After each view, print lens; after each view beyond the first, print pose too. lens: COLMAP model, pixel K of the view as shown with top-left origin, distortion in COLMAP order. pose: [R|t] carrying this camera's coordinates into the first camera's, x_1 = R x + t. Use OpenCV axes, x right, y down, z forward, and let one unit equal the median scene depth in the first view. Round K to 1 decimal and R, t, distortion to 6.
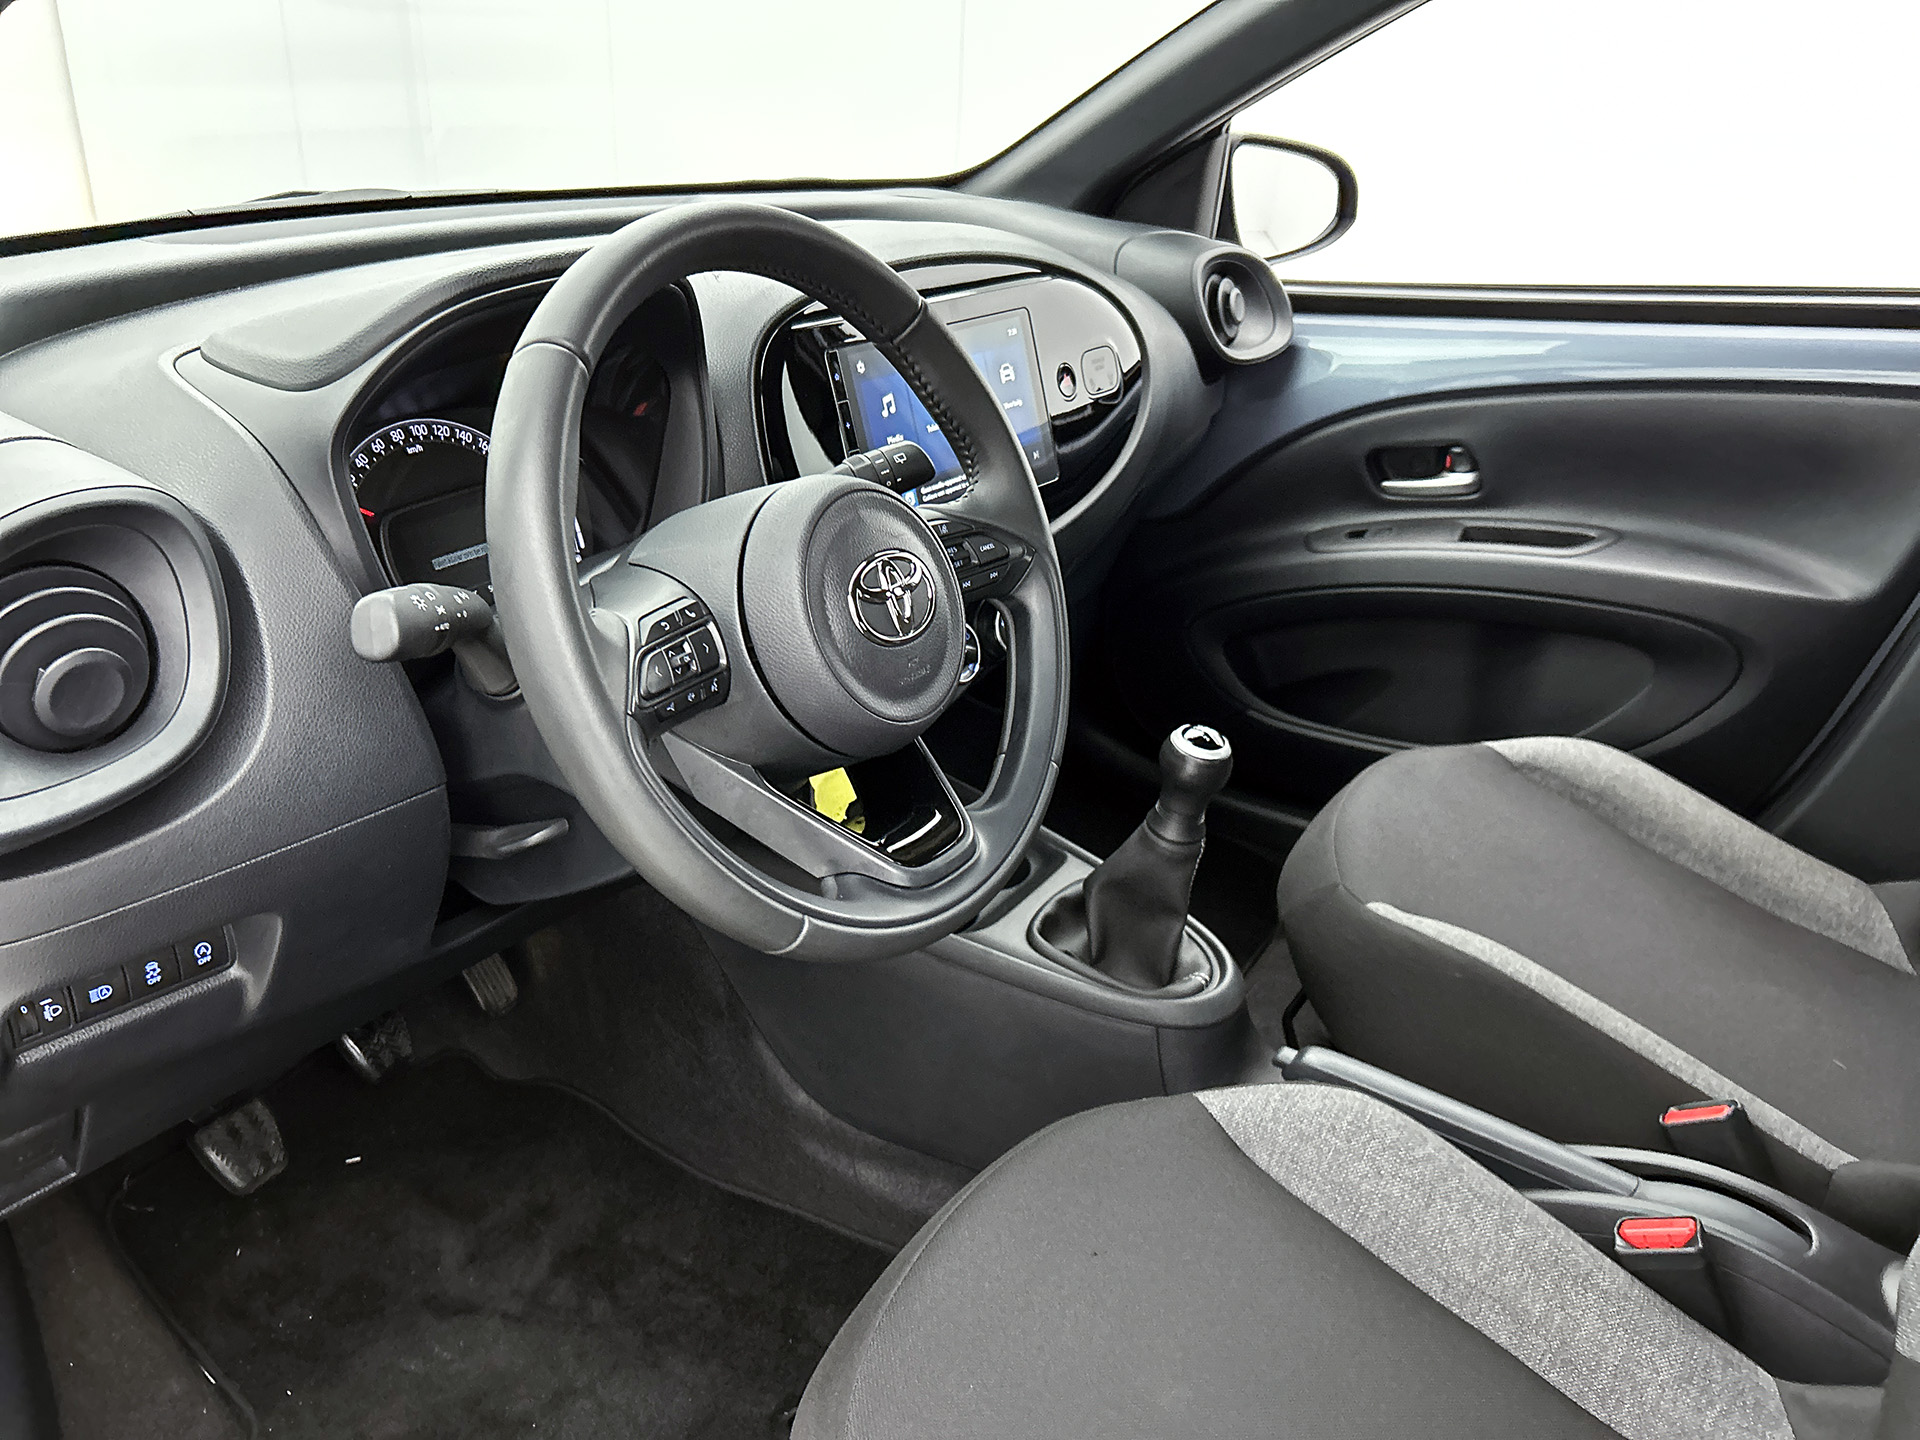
lens RADIAL K [[1438.0, 0, 966.2], [0, 1438.0, 717.6], [0, 0, 1]] dist [0.007242, -0.002451]
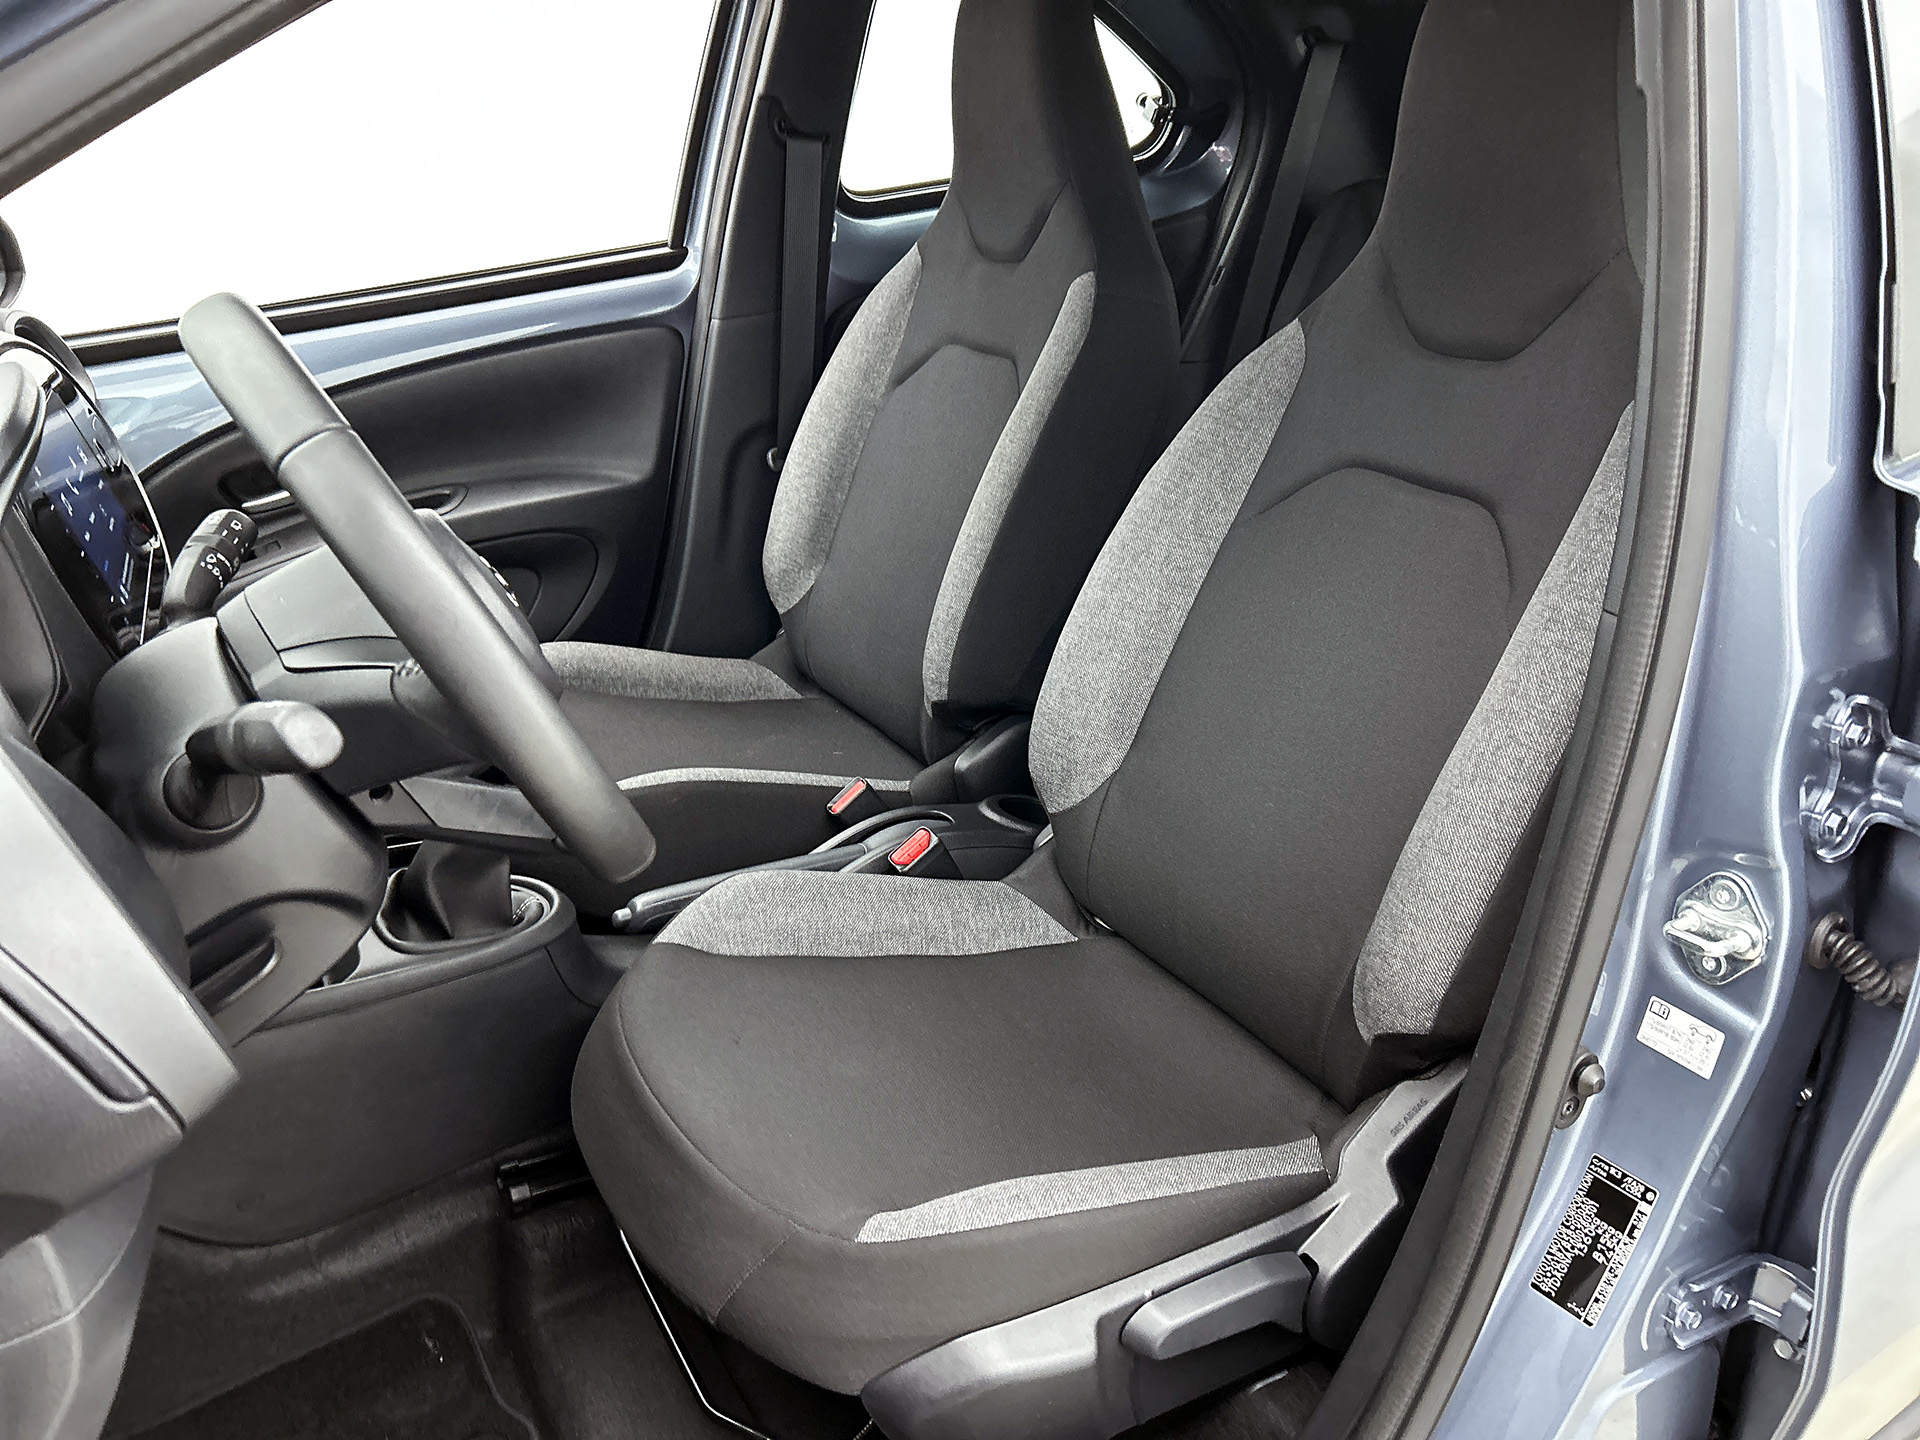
lens RADIAL K [[1438.0, 0, 966.2], [0, 1438.0, 717.6], [0, 0, 1]] dist [0.007242, -0.002451]
pose [[0.464325, -0.387975, 0.796164, -0.447171], [0.394736, 0.895378, 0.206112, -0.042412], [-0.792834, 0.218572, 0.568895, 0.030764]]
